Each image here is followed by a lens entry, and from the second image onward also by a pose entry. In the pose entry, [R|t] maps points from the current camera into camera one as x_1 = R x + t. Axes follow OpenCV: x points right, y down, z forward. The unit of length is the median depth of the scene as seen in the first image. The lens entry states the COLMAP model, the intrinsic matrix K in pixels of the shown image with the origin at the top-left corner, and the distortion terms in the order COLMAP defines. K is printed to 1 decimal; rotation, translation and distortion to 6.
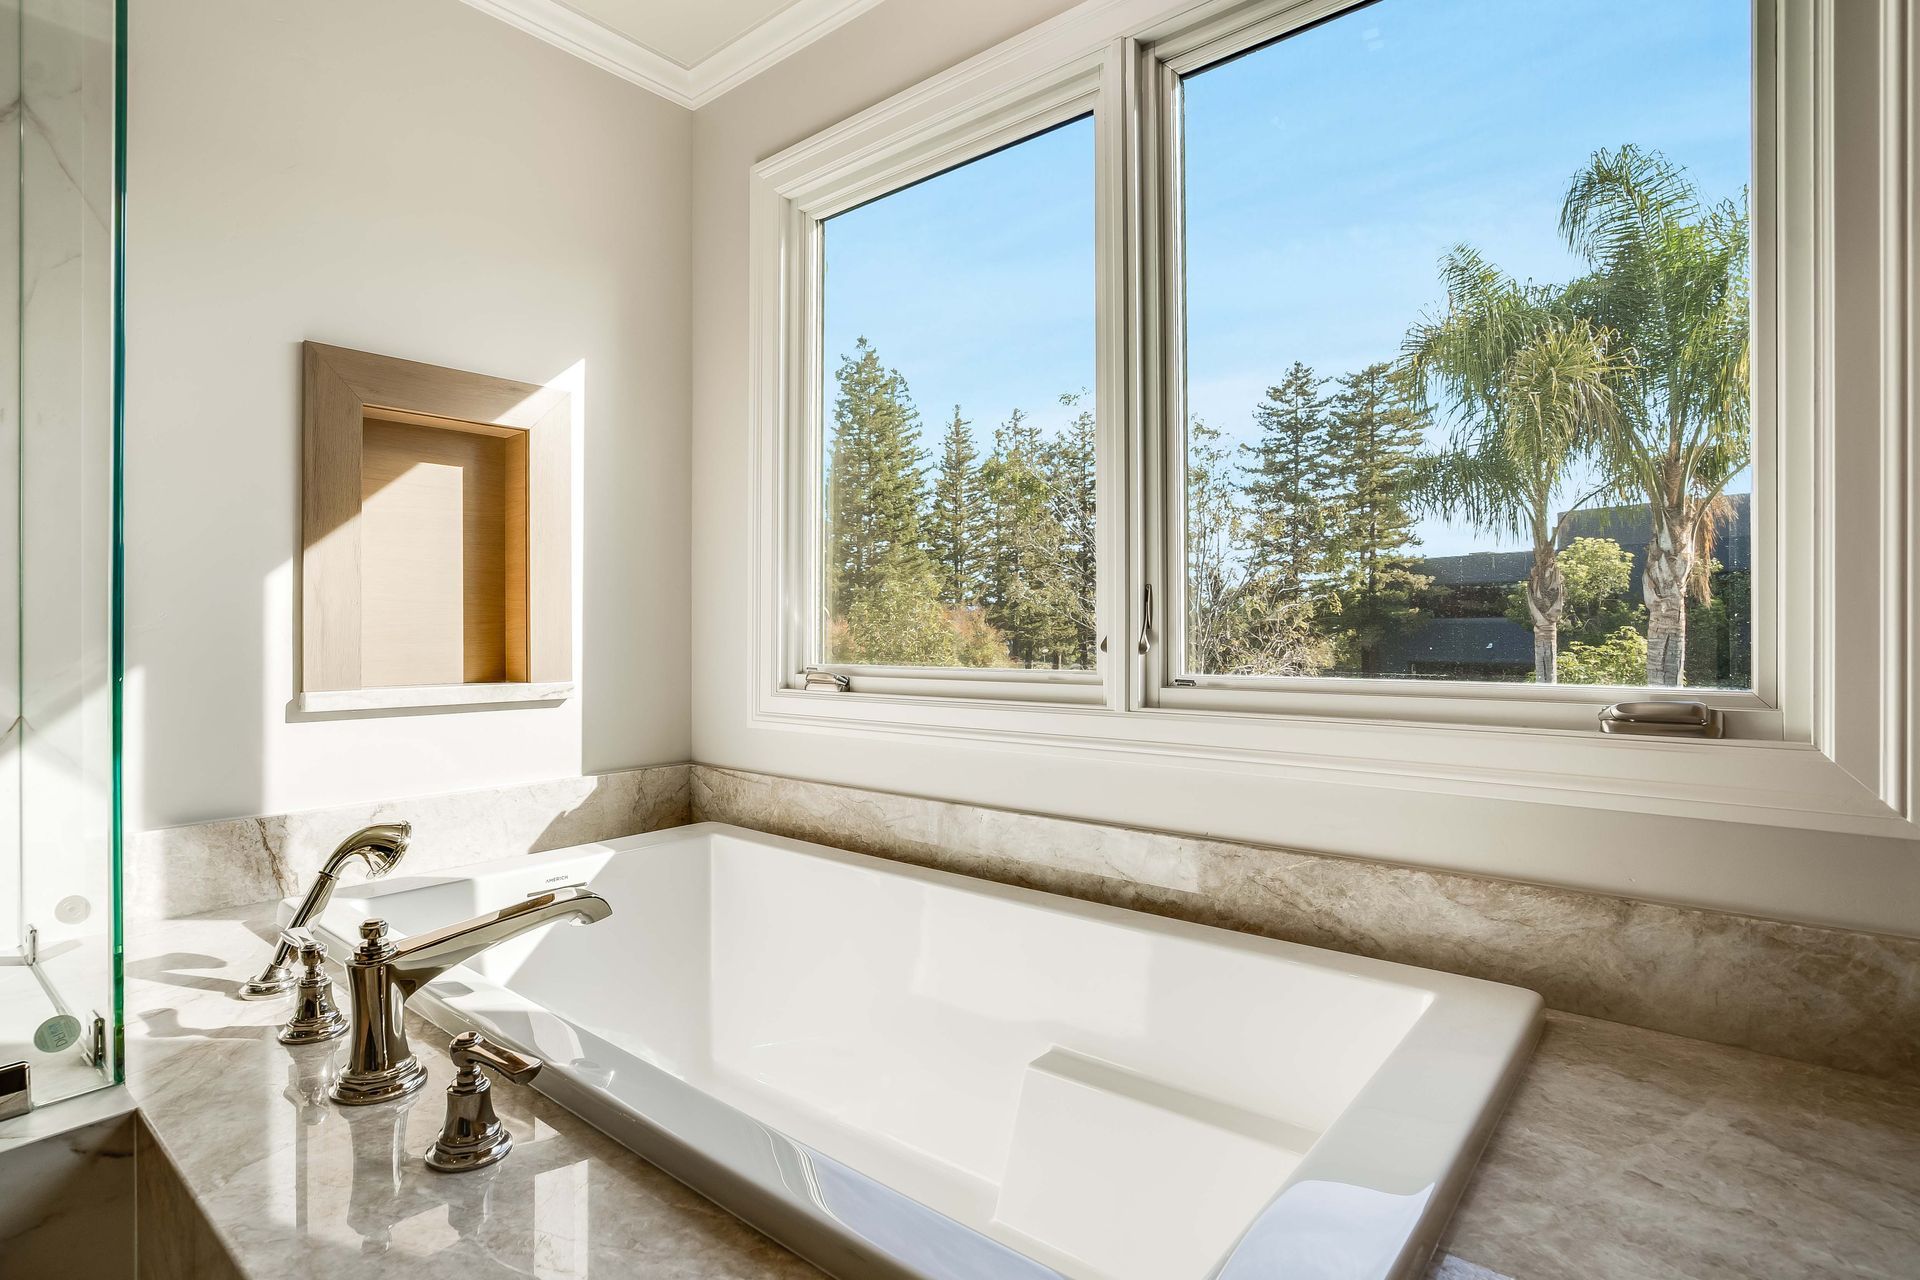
lens RADIAL K [[979.7, 0, 940.8], [0, 979.7, 625.4], [0, 0, 1]] dist [-0.003025, 0.003571]
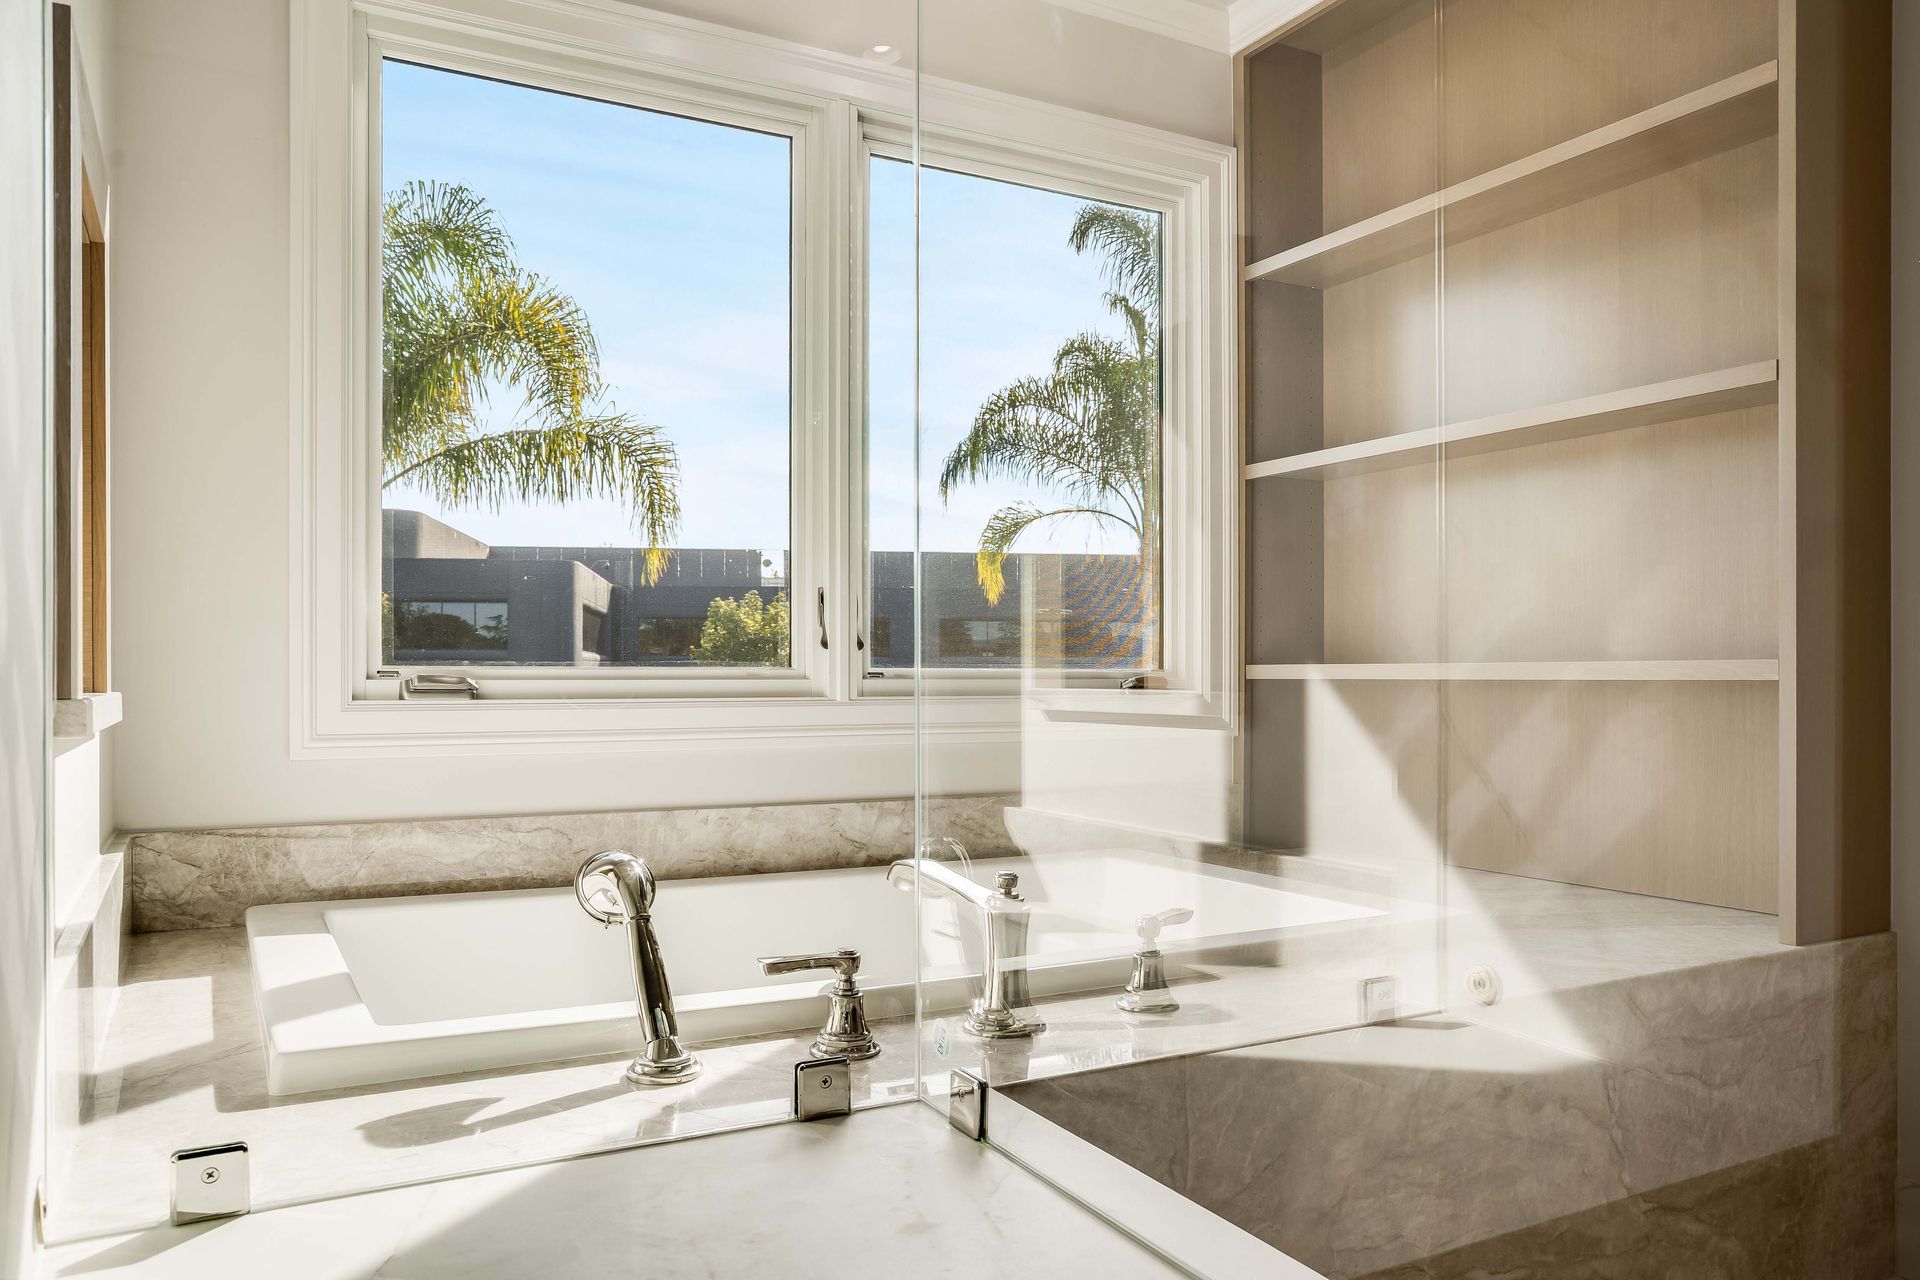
lens RADIAL K [[1359.3, 0, 969.0], [0, 1359.3, 688.4], [0, 0, 1]] dist [-0.006841, 0.008672]
pose [[0.353815, -0.009685, 0.935265, -0.167336], [-0.006896, 0.999892, 0.012963, 0.007145], [-0.935290, -0.011036, 0.353711, 0.042617]]
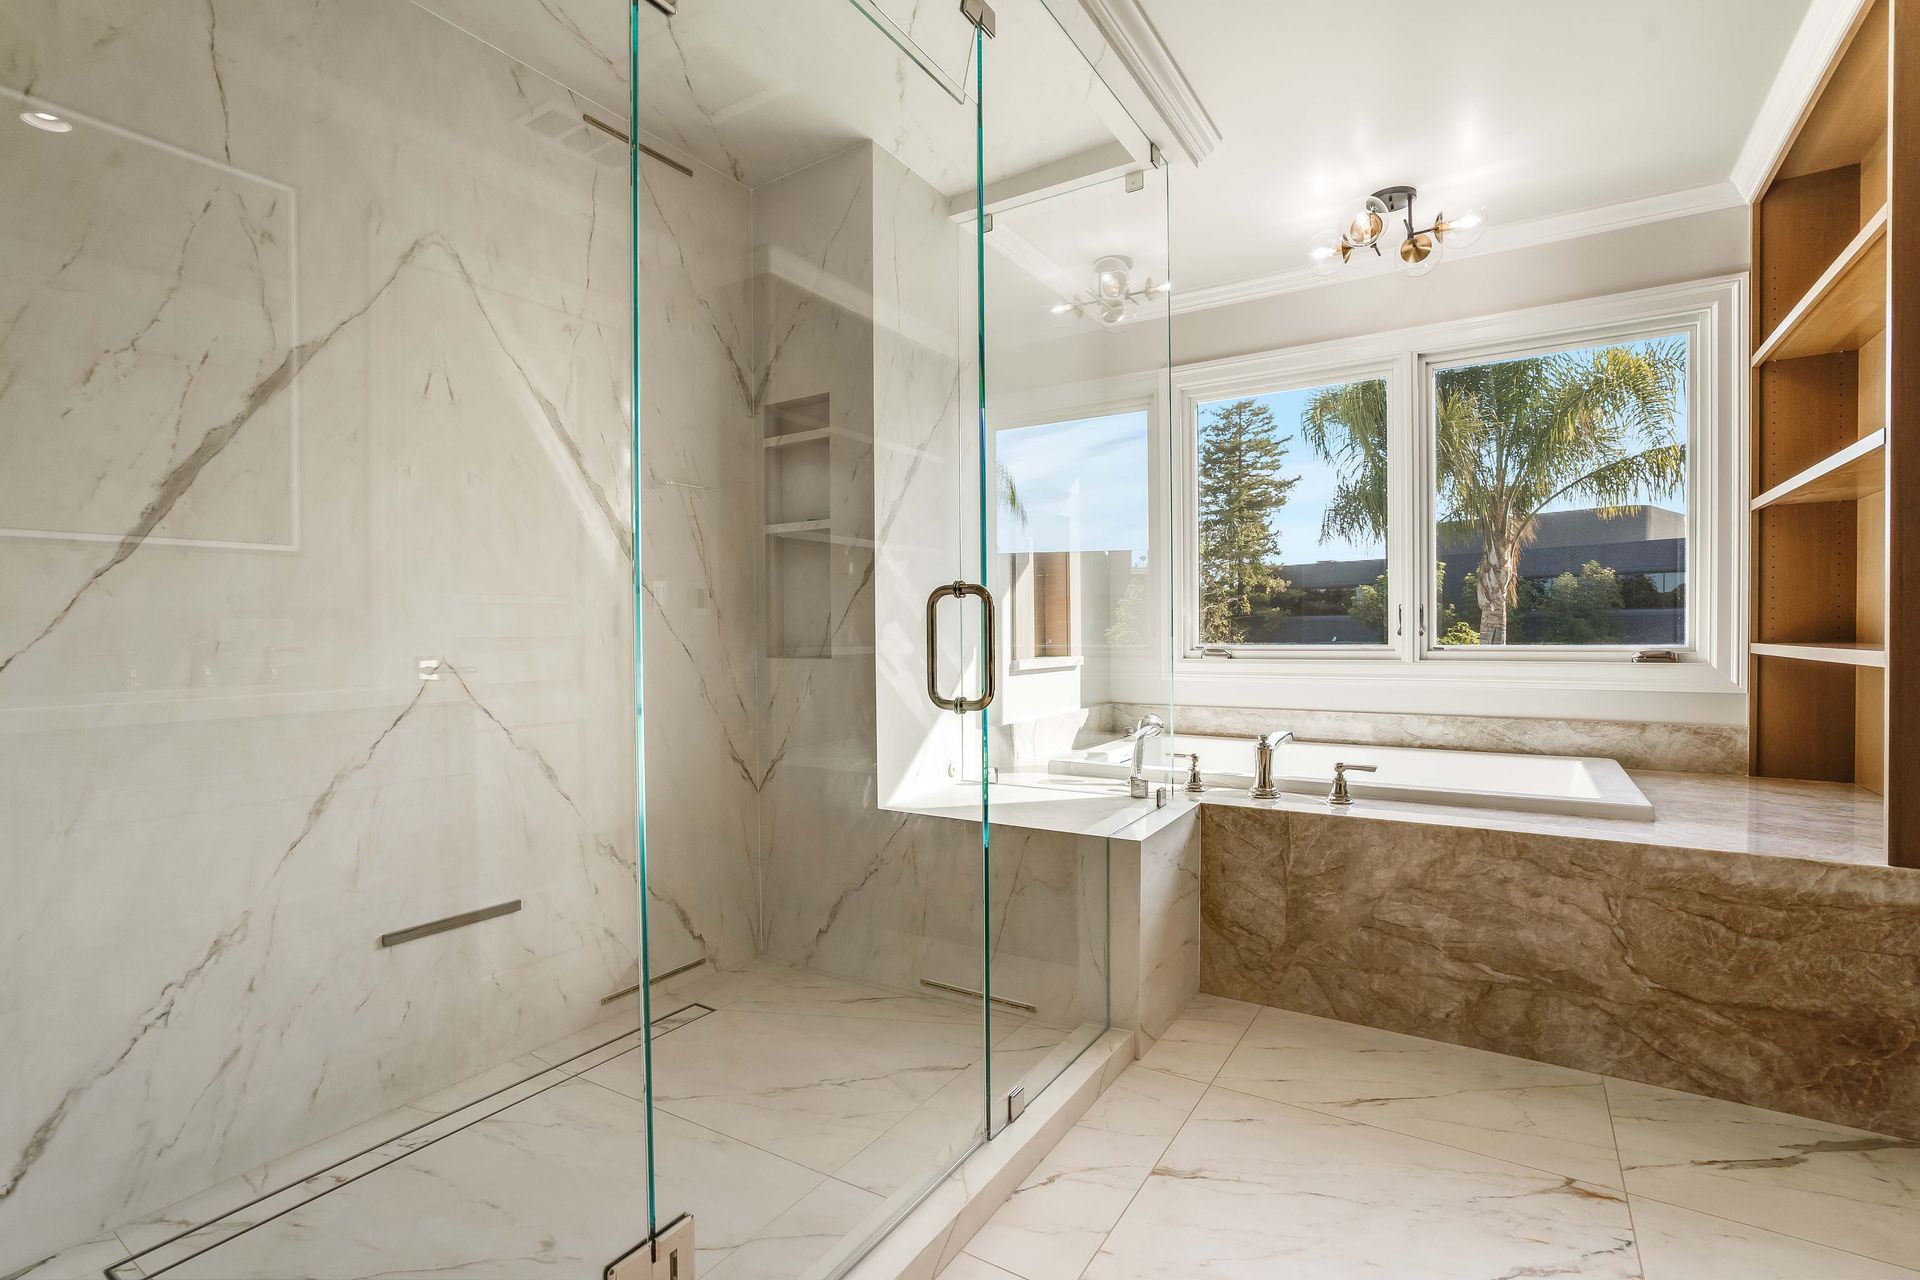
lens RADIAL K [[910.4, 0, 958.2], [0, 910.4, 650.6], [0, 0, 1]] dist [-0.035031, 0.018820]
pose [[0.990612, -0.011578, 0.136214, -0.148061], [0.007754, 0.999562, 0.028569, -0.000540], [-0.136485, -0.027244, 0.990267, -0.116245]]
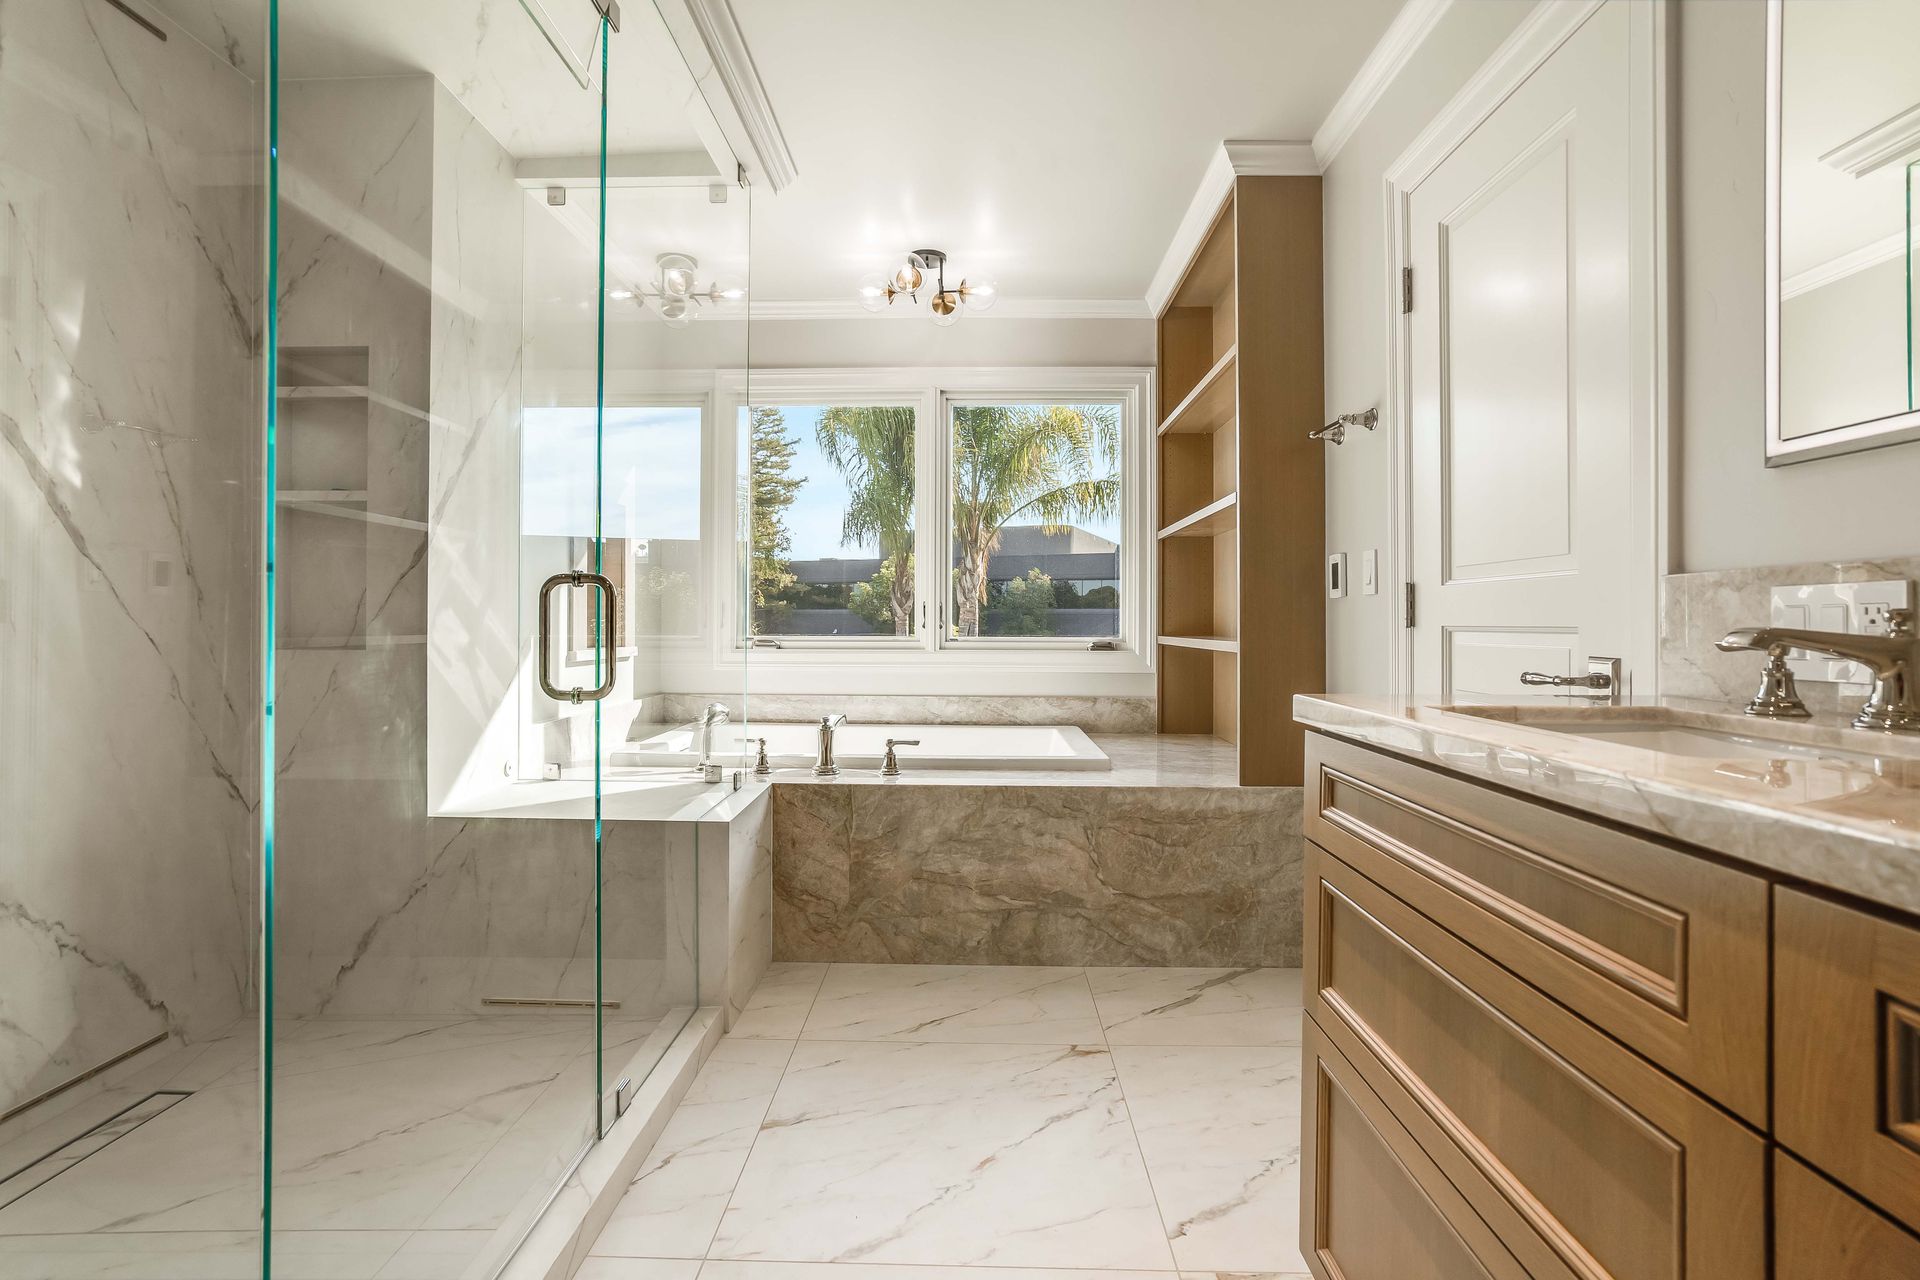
lens RADIAL K [[900.0, 0, 969.9], [0, 900.0, 625.4], [0, 0, 1]] dist [-0.013642, 0.008519]
pose [[0.776349, 0.000404, 0.630303, -0.166519], [-0.008984, 0.999905, 0.010425, -0.000891], [-0.630240, -0.013756, 0.776279, -0.120528]]
